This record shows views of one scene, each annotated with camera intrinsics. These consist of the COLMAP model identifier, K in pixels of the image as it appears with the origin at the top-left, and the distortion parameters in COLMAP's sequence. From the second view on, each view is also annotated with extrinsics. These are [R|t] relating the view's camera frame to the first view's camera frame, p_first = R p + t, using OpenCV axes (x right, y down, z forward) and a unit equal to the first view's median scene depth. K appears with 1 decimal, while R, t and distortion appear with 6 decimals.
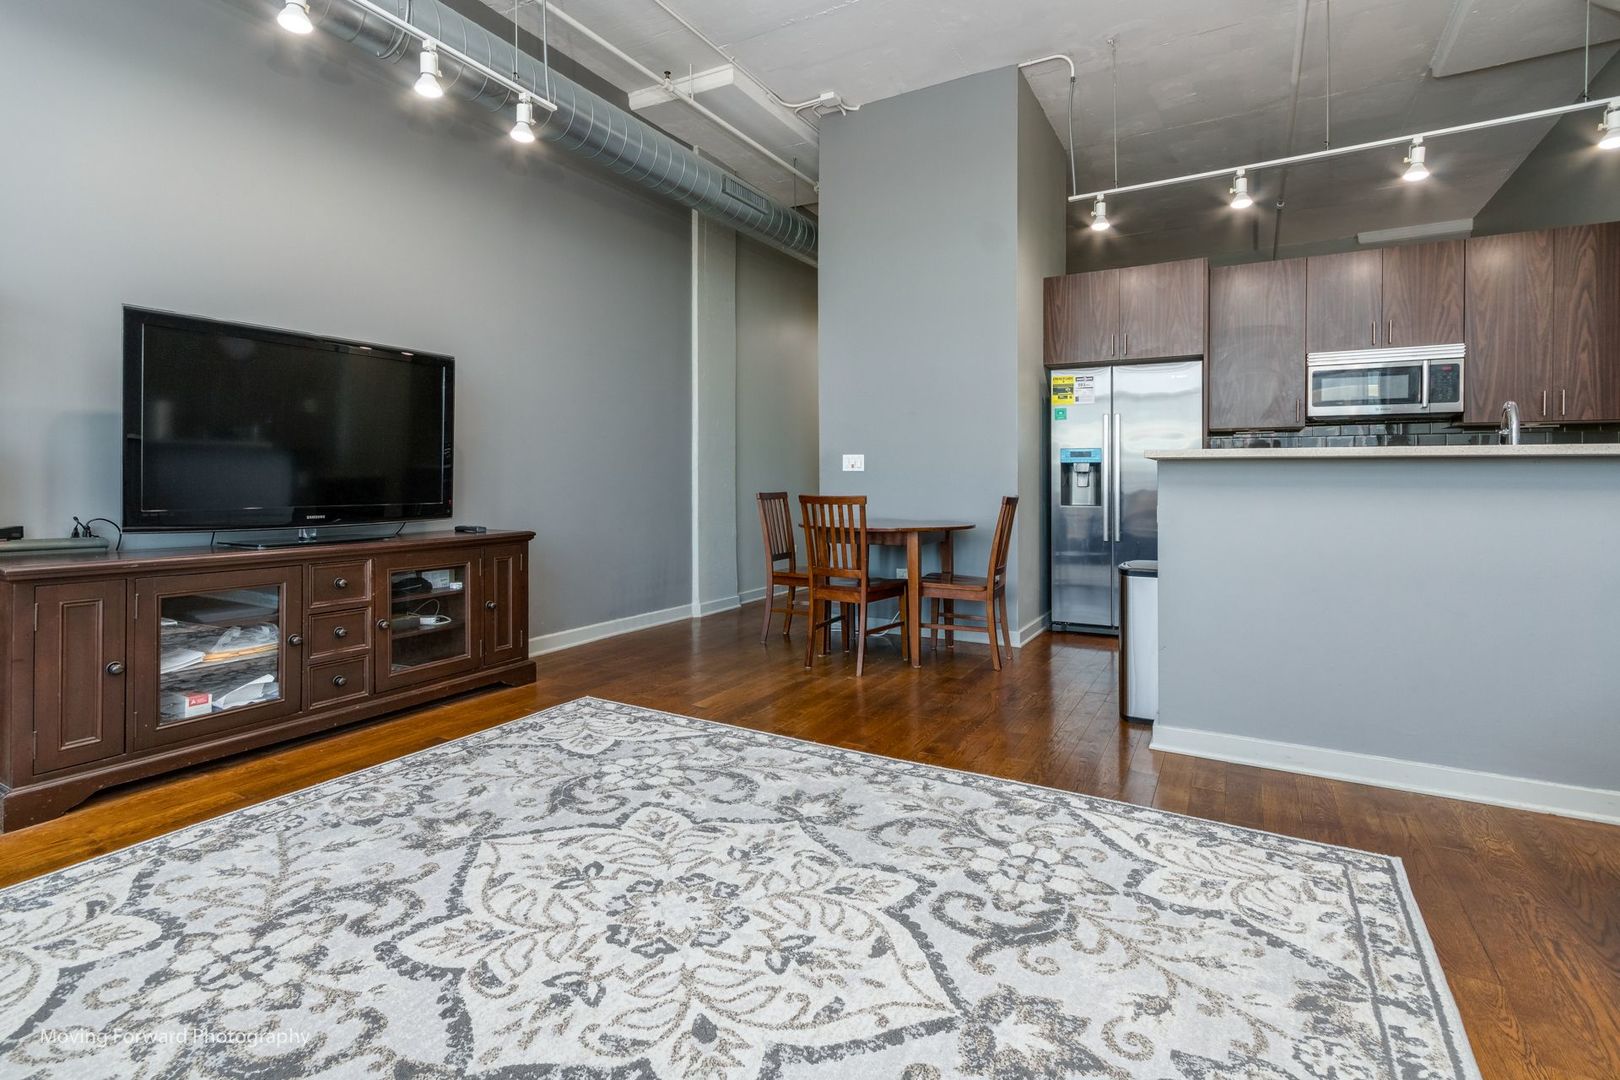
lens RADIAL K [[774.3, 0, 804.3], [0, 774.3, 475.9], [0, 0, 1]] dist [0.003553, 0.000783]
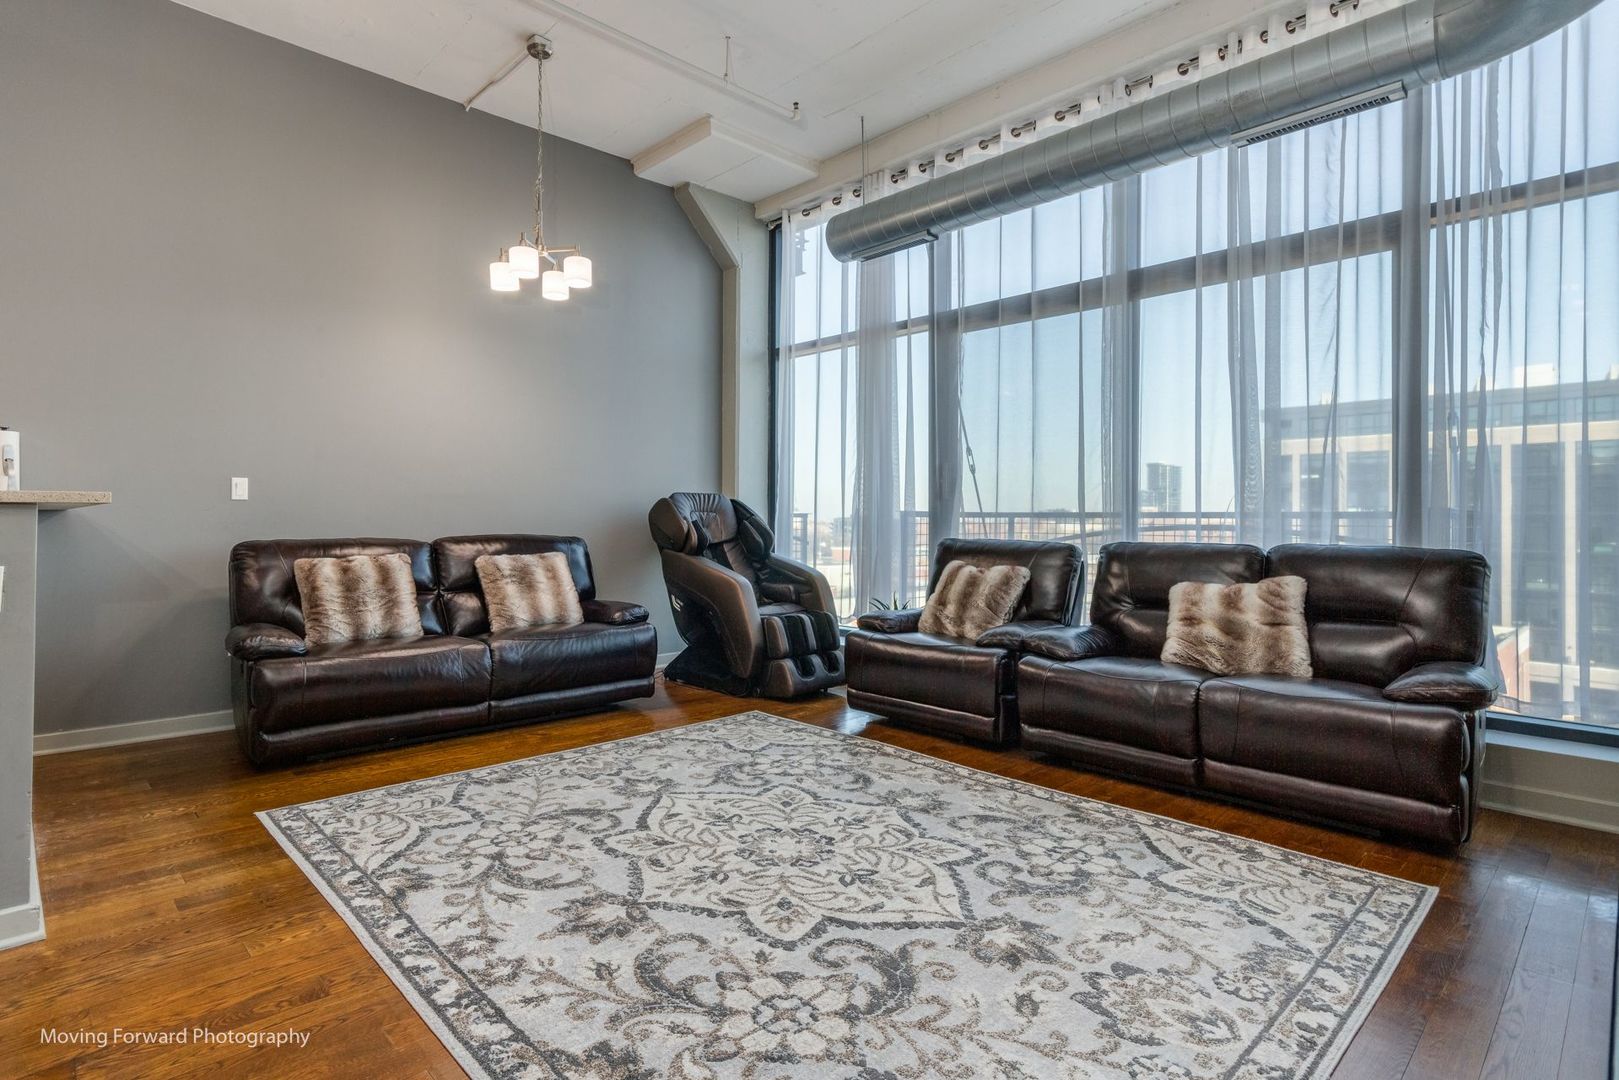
lens RADIAL K [[823.1, 0, 786.6], [0, 823.1, 520.7], [0, 0, 1]] dist [0.007426, 0.000311]
pose [[-0.956988, -0.008202, 0.290011, -0.481732], [-0.008742, 0.999962, -0.000567, -0.014973], [-0.289995, -0.003078, -0.957023, 1.972245]]
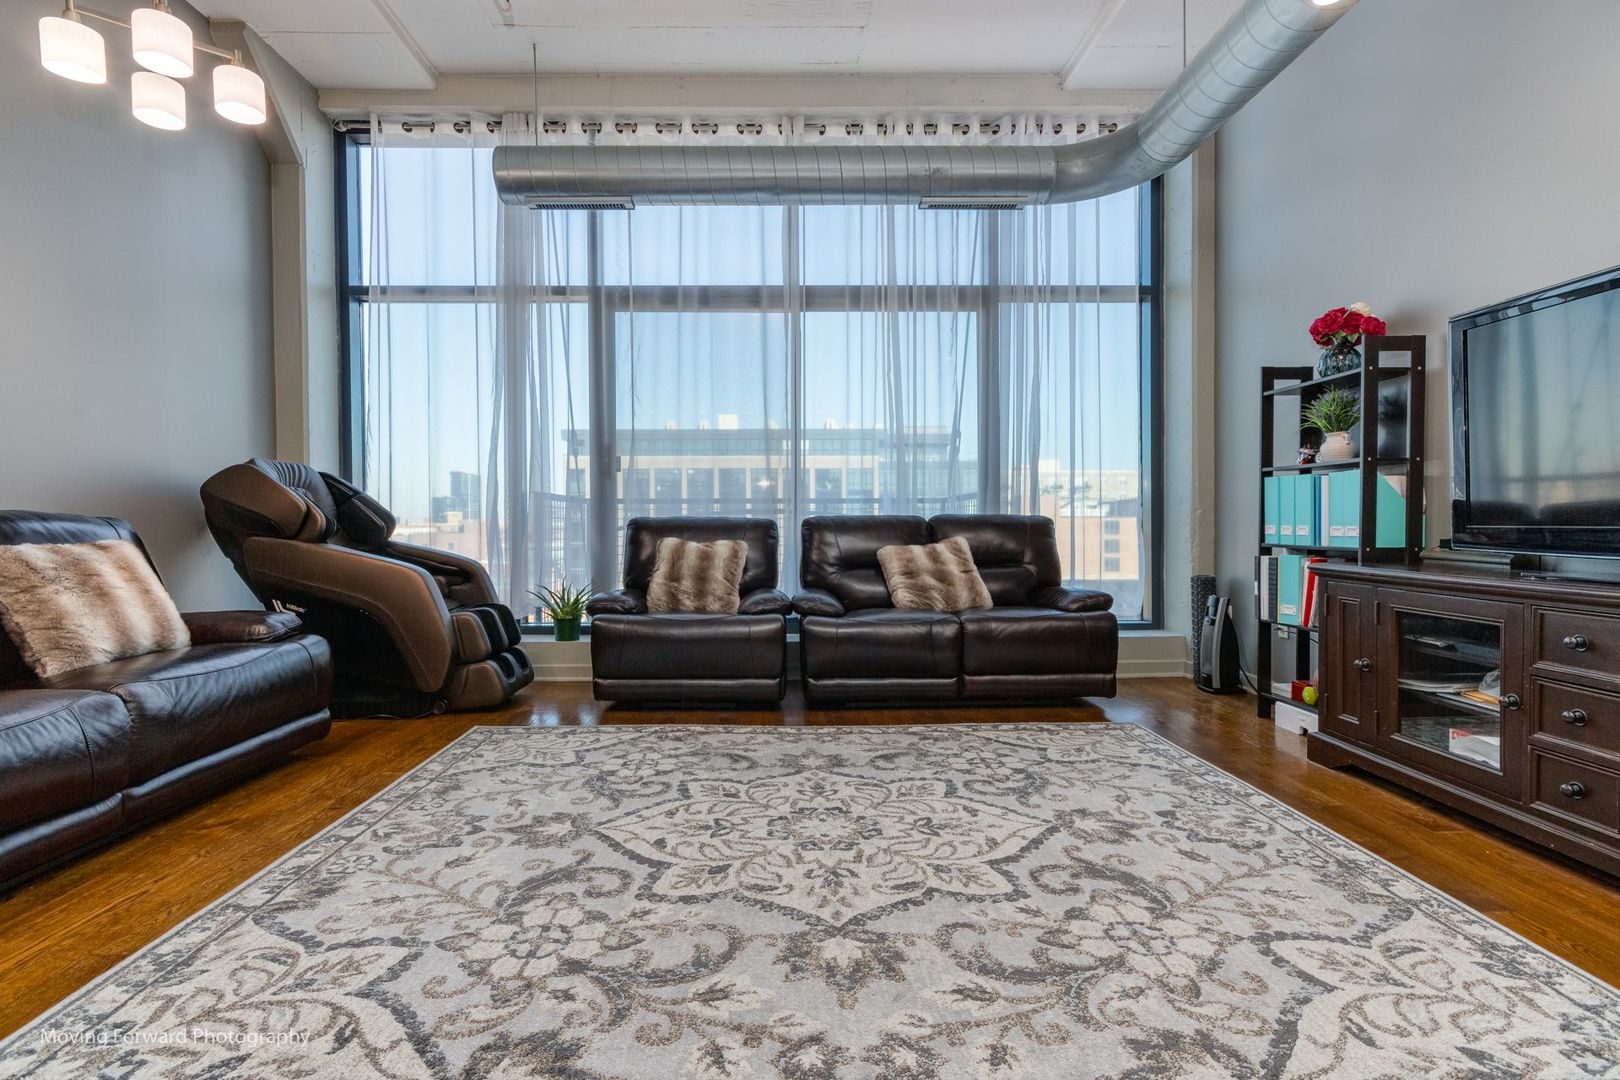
lens RADIAL K [[765.6, 0, 784.7], [0, 765.6, 536.5], [0, 0, 1]] dist [0.002279, 0.000275]
pose [[-0.862908, 0.006275, -0.505323, 0.430949], [0.000495, 0.999933, 0.011571, 0.054720], [0.505362, 0.009735, -0.862853, 1.682525]]
